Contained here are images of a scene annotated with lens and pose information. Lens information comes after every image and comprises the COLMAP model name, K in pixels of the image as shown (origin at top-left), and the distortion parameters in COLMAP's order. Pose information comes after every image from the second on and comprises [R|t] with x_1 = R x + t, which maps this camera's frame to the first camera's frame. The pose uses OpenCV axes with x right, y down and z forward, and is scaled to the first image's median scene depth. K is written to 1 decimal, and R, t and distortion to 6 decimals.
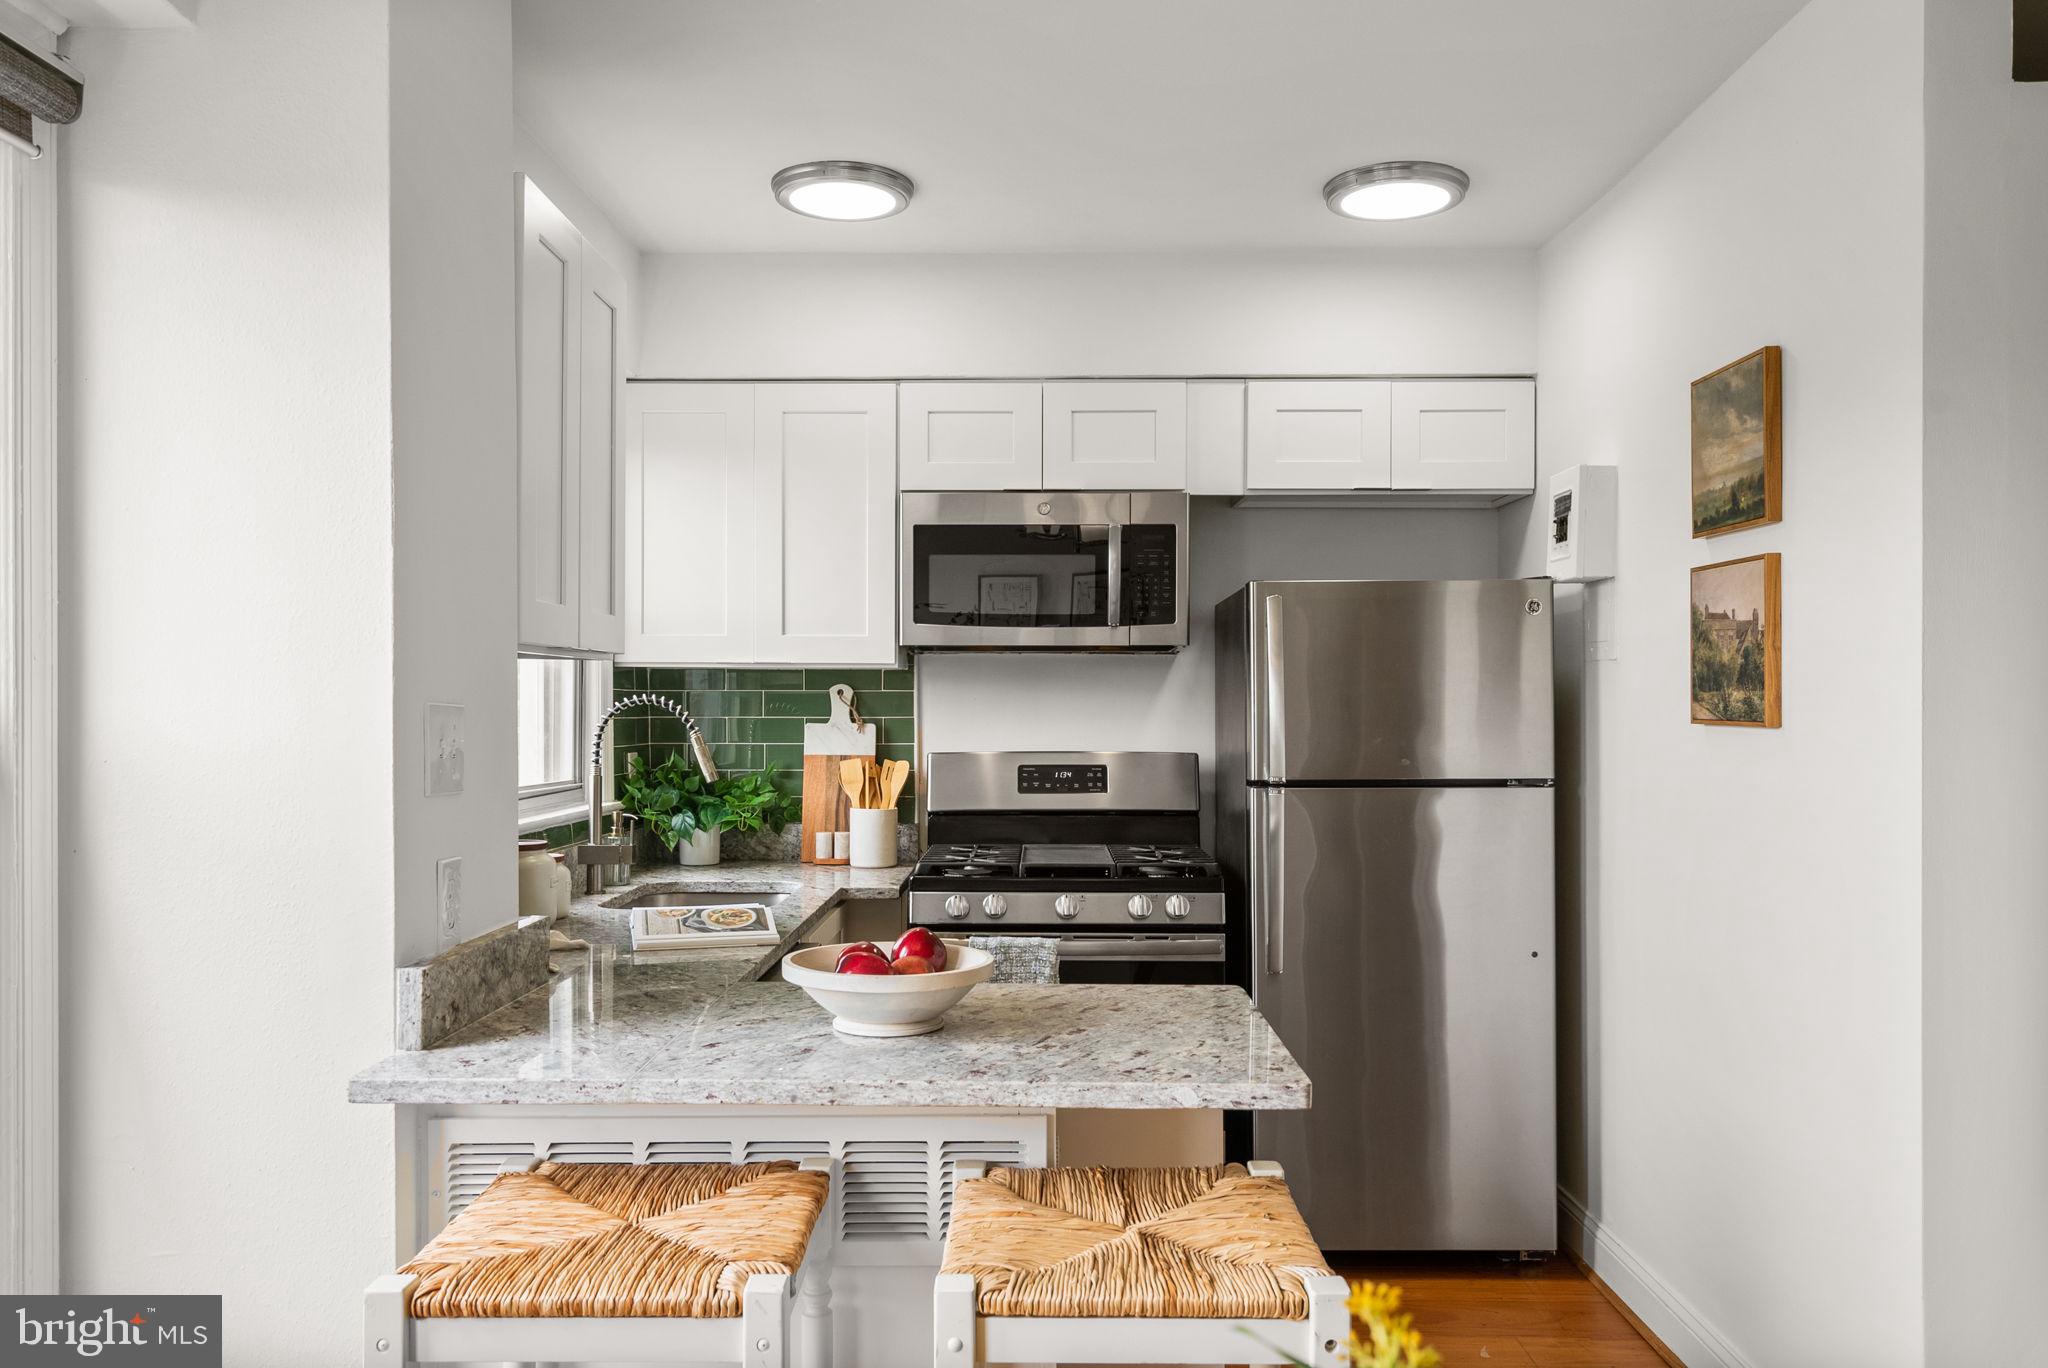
lens RADIAL K [[1467.3, 0, 1024.4], [0, 1467.3, 725.8], [0, 0, 1]] dist [0.010865, 0.006577]
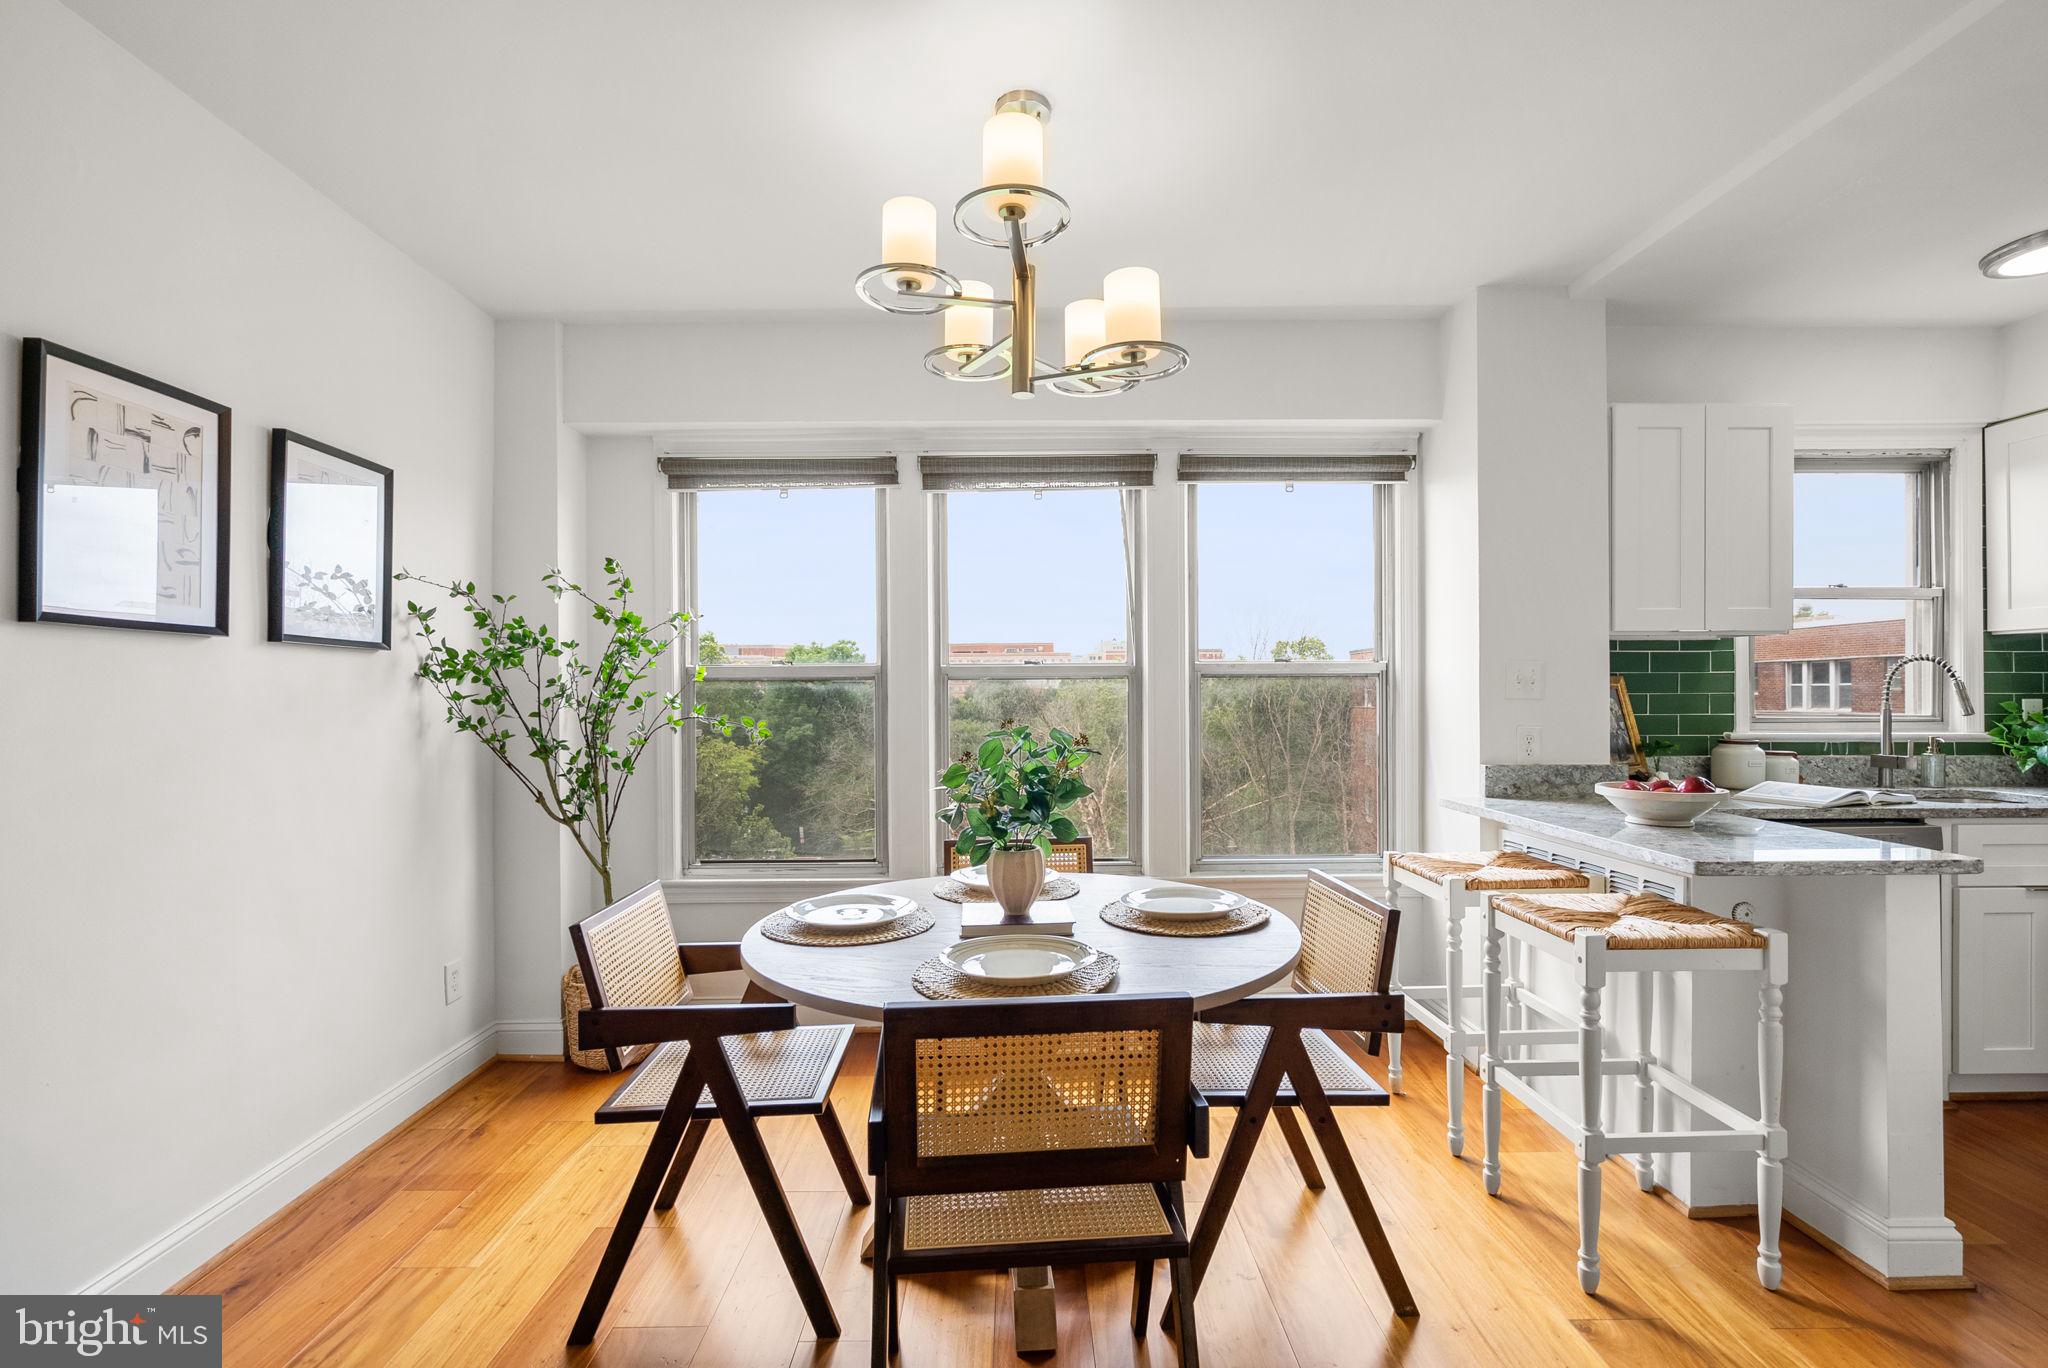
lens RADIAL K [[962.0, 0, 1018.9], [0, 962.0, 691.4], [0, 0, 1]] dist [0.002558, 0.001405]
pose [[0.036594, -0.001171, -0.999330, 0.593533], [-0.011325, 0.999935, -0.001587, 0.024002], [0.999266, 0.011375, 0.036578, 0.064675]]
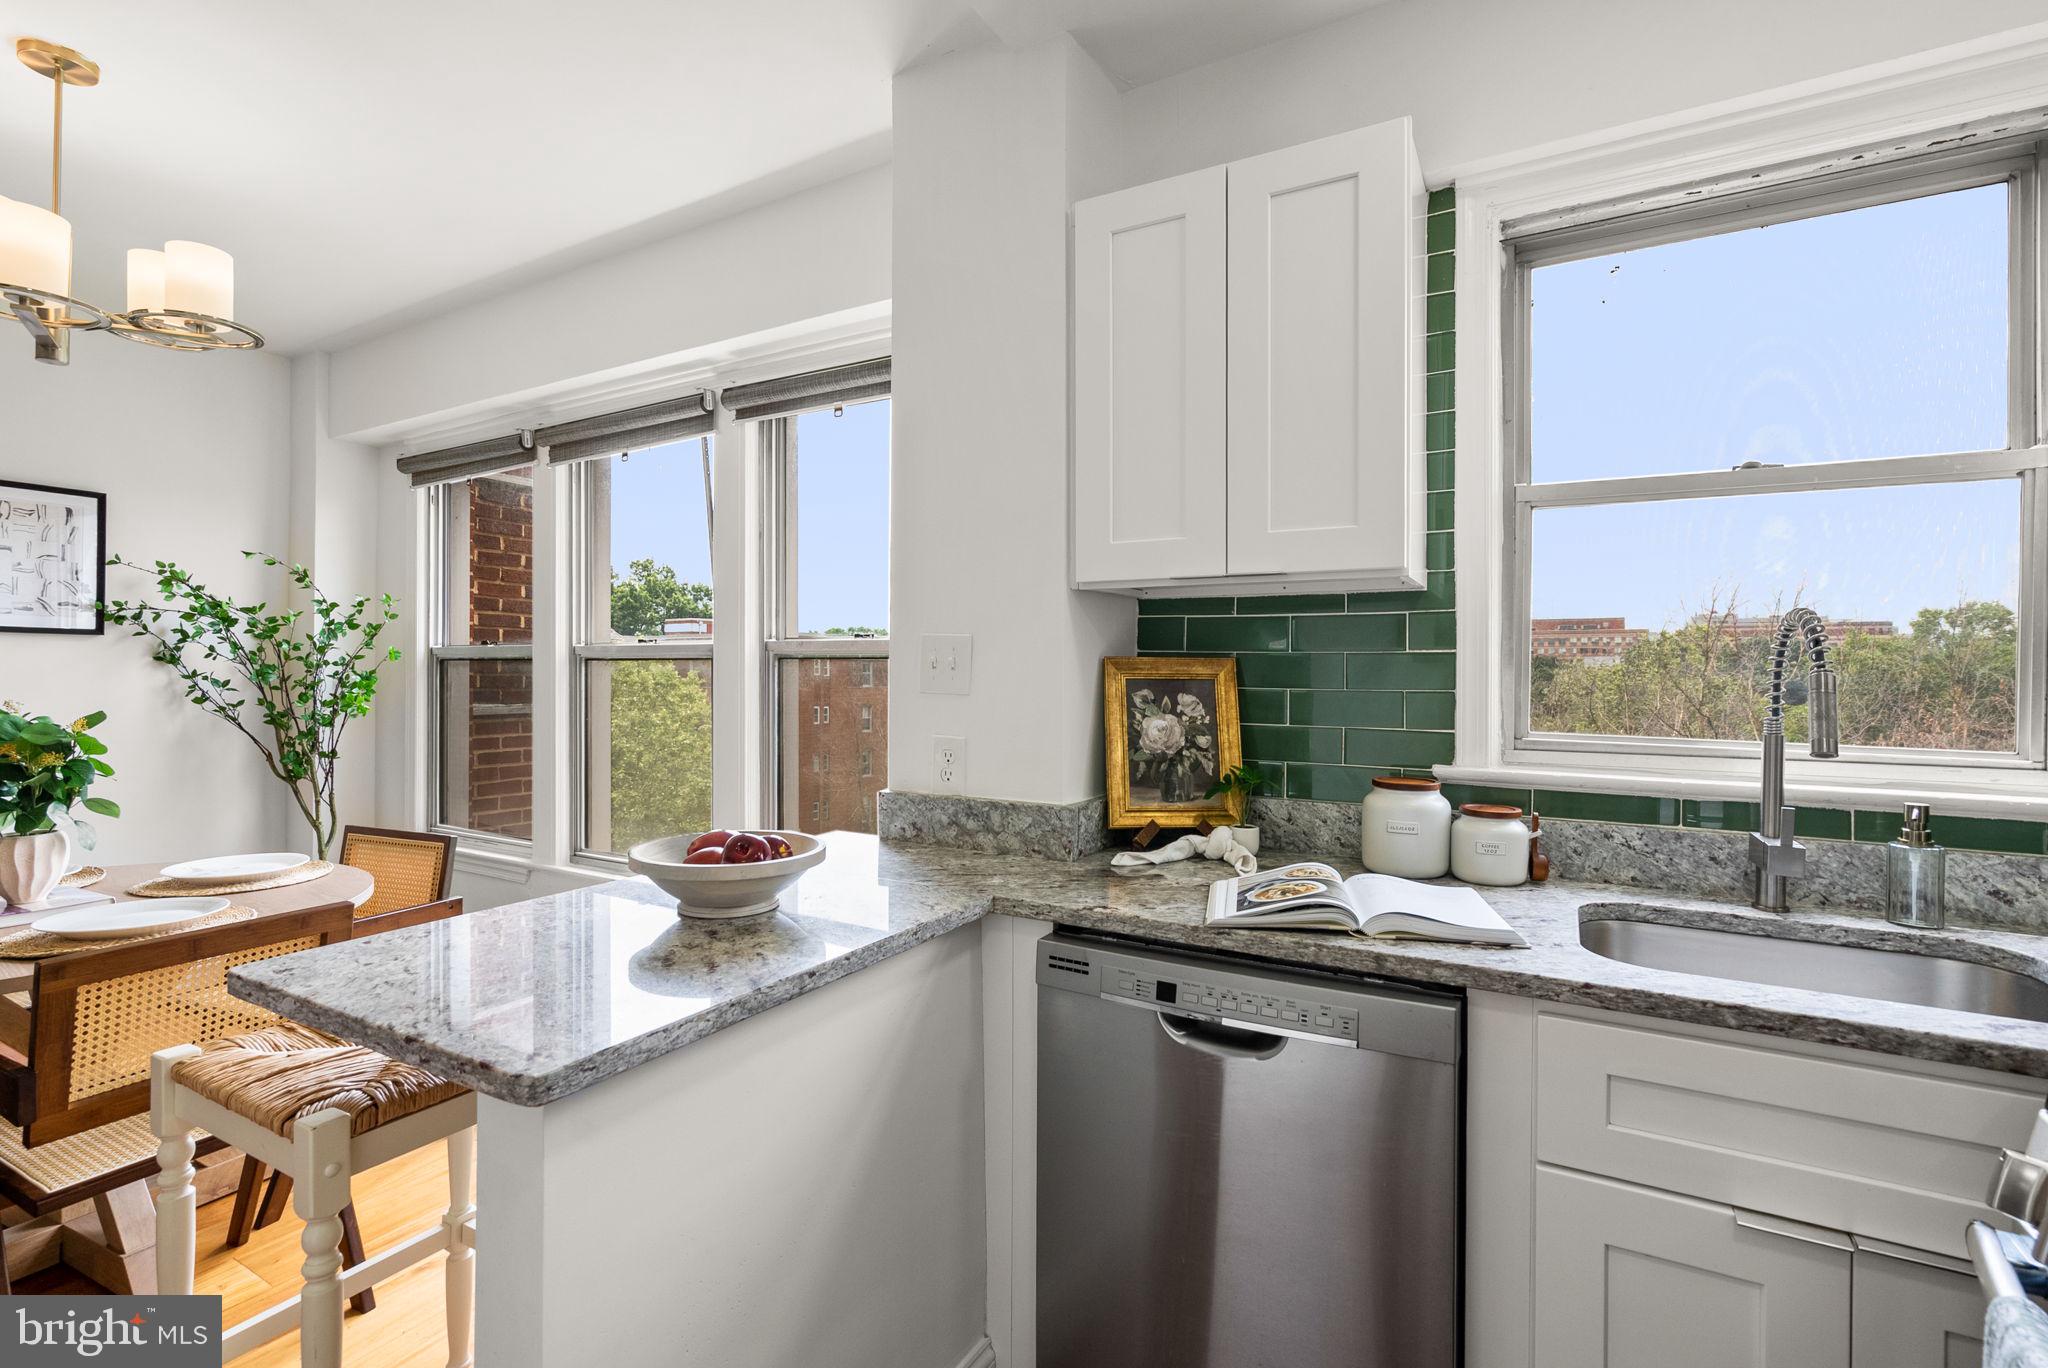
lens RADIAL K [[962.0, 0, 1025.8], [0, 962.0, 668.7], [0, 0, 1]] dist [0.002558, 0.001405]
pose [[-0.491543, -0.007086, -0.870824, 0.230599], [-0.020333, 0.999788, 0.003342, 0.008394], [0.870616, 0.019350, -0.491583, 0.820833]]
